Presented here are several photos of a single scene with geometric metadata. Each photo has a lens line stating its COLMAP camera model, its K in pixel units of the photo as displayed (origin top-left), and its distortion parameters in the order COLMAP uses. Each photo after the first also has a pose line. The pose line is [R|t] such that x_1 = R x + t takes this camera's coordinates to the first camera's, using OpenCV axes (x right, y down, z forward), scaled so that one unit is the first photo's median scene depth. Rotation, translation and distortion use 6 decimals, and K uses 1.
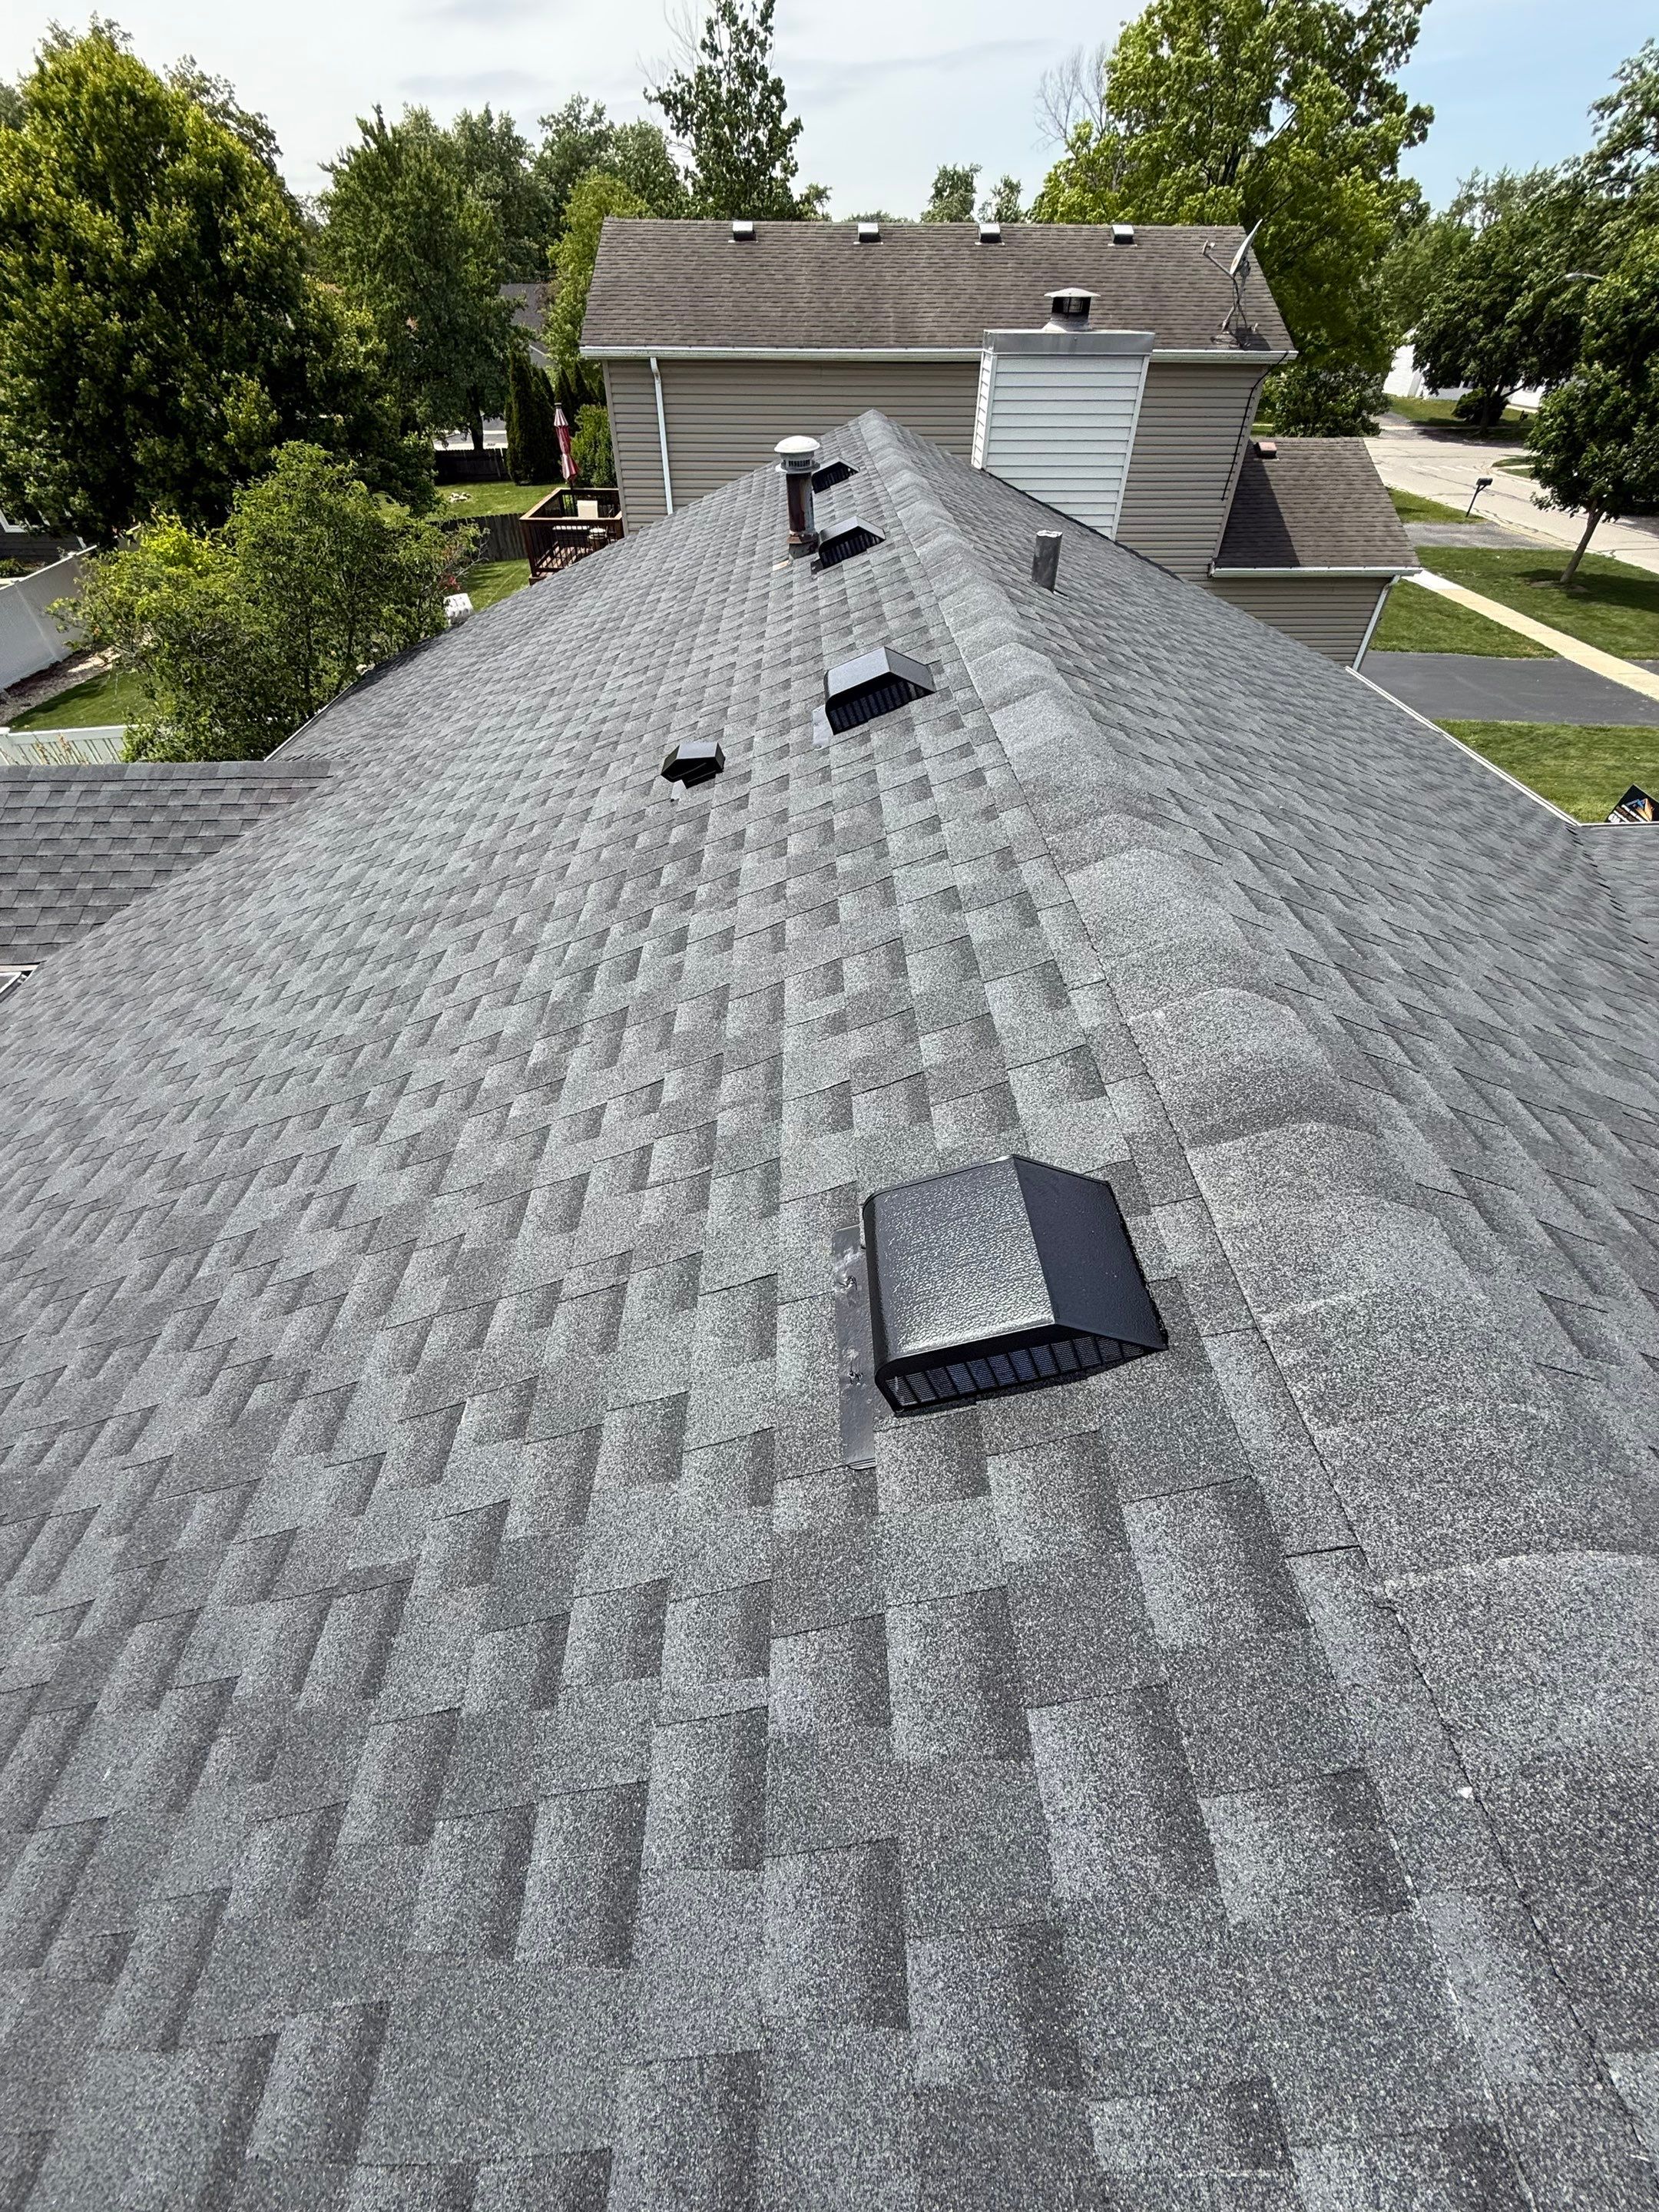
lens RADIAL K [[882.9, 0, 828.9], [0, 882.9, 1098.6], [0, 0, 1]] dist [0.001011, -0.000636]
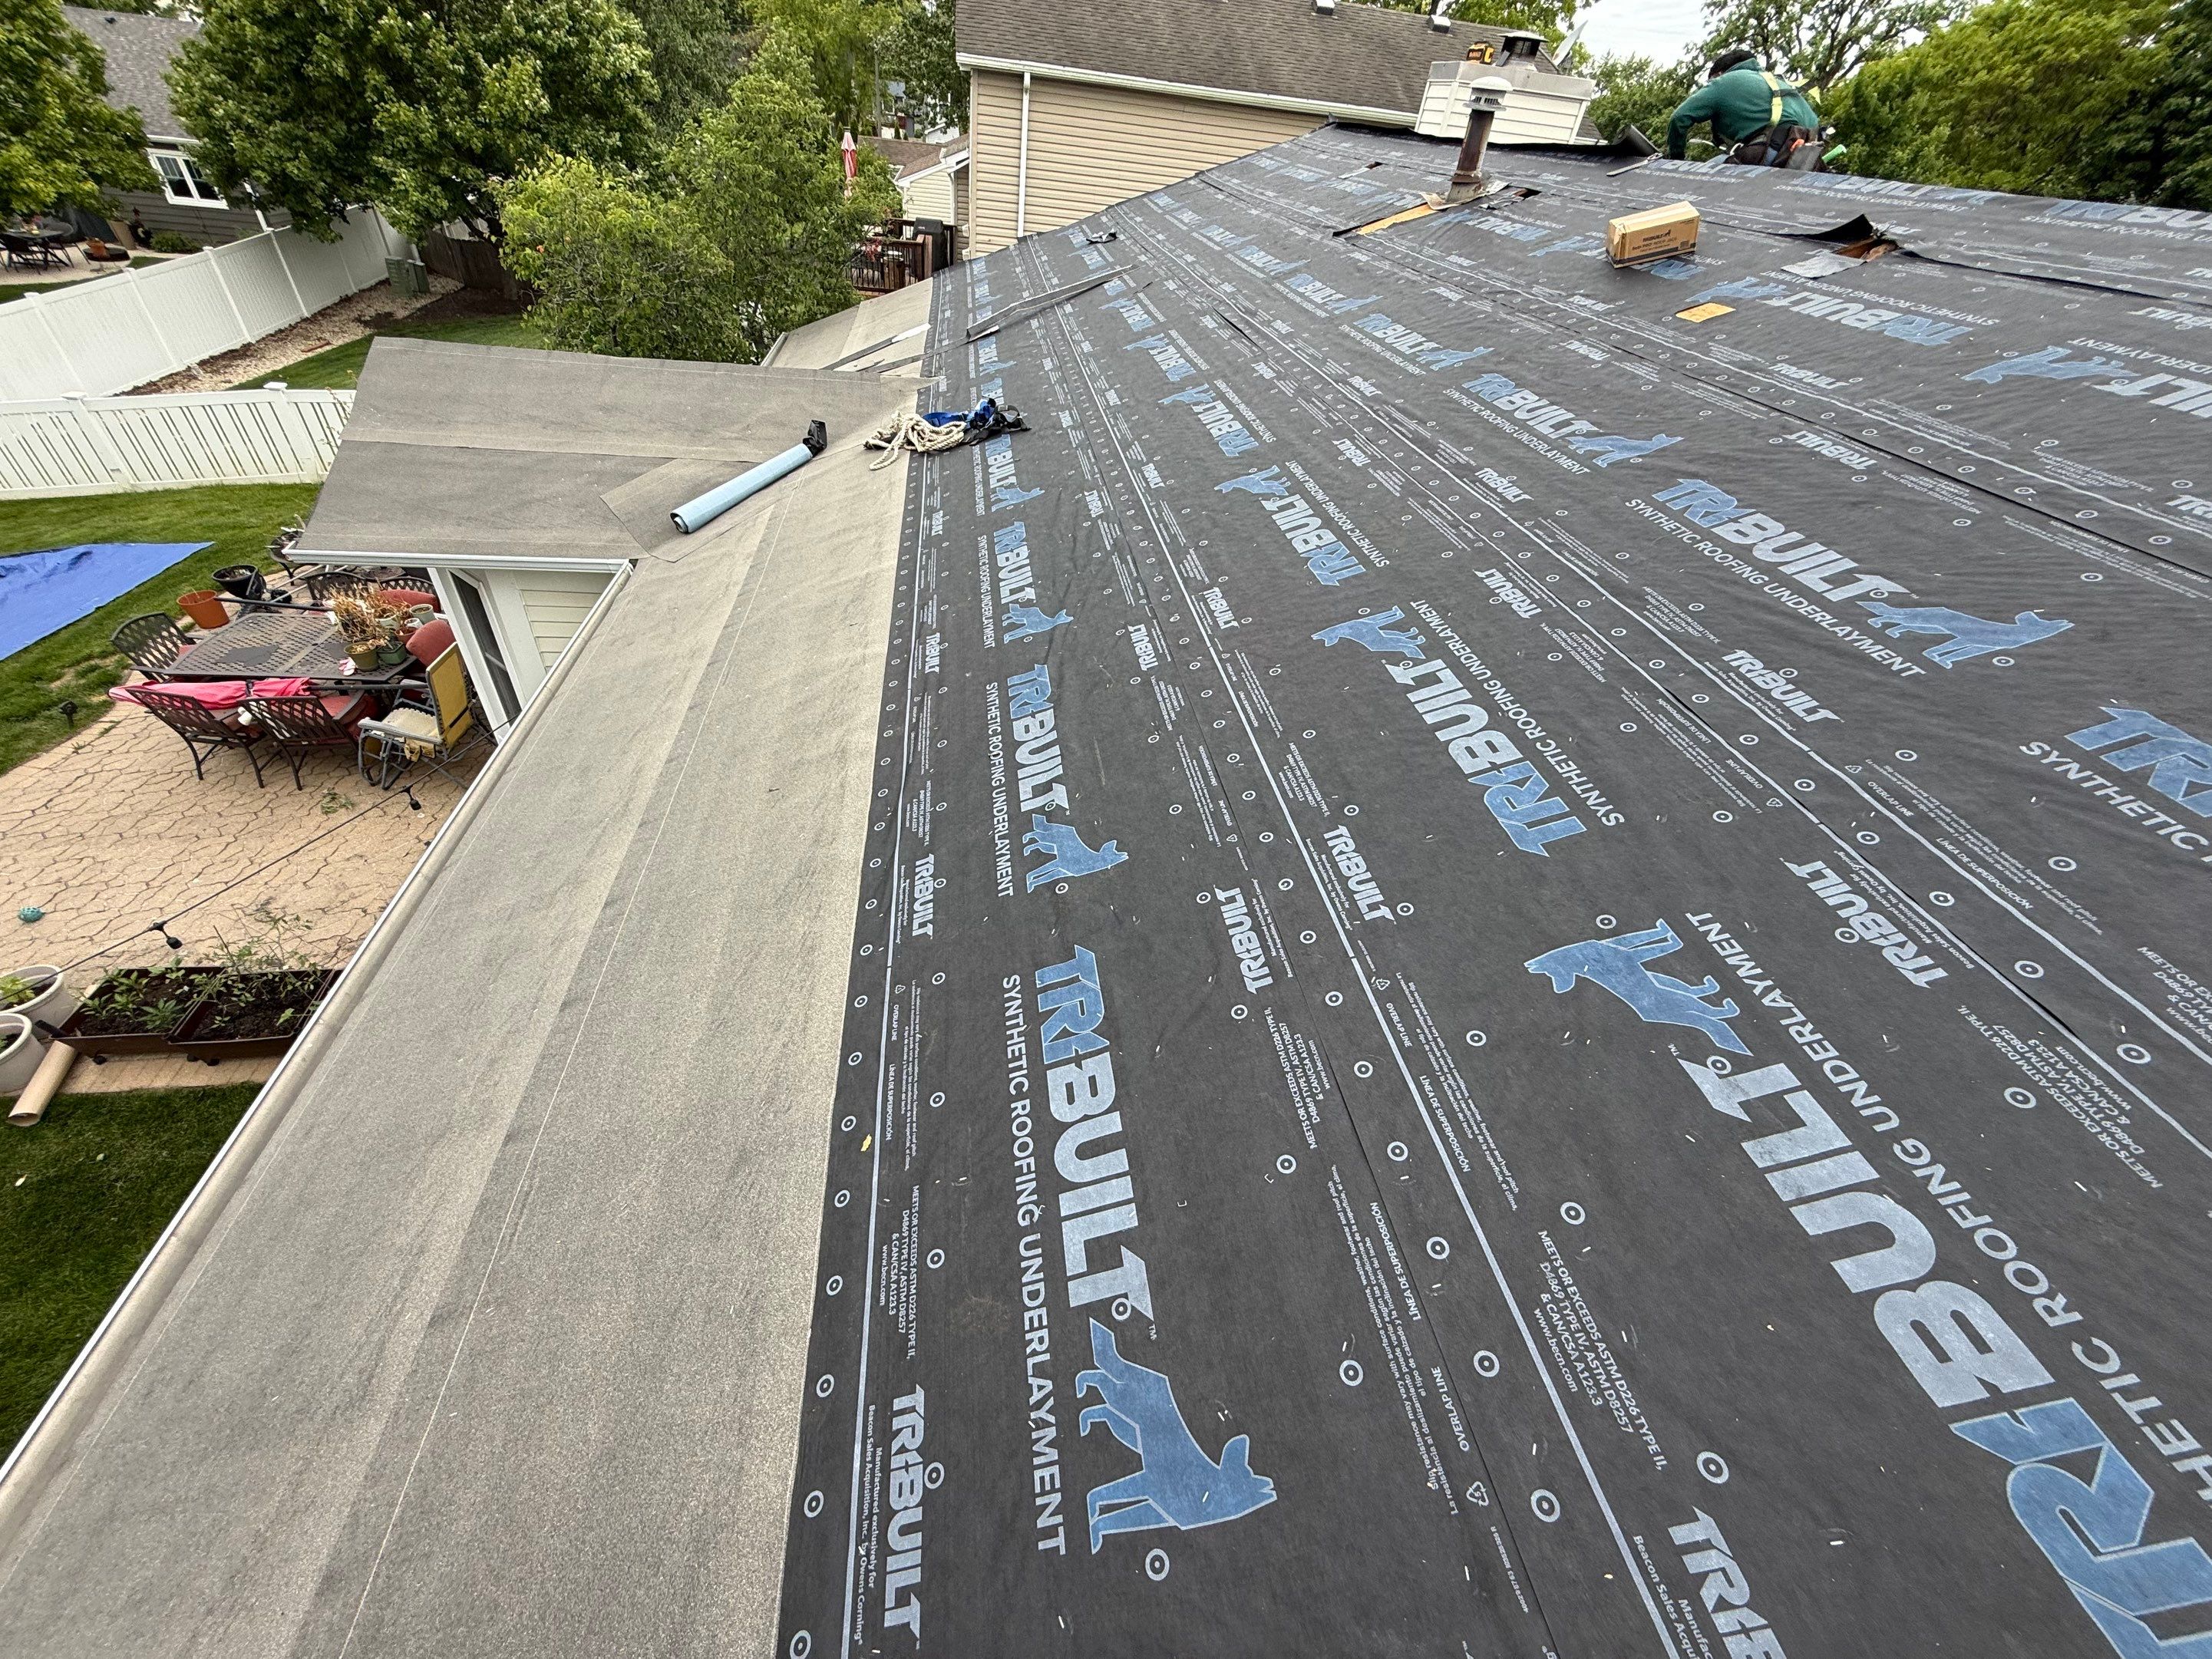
lens RADIAL K [[812.5, 0, 1107.3], [0, 812.5, 826.1], [0, 0, 1]] dist [0.000978, 0.000172]
pose [[0.987538, -0.002608, 0.157360, -1.244722], [0.004945, 0.999883, -0.014464, 0.299131], [-0.157304, 0.015062, 0.987435, 0.254381]]
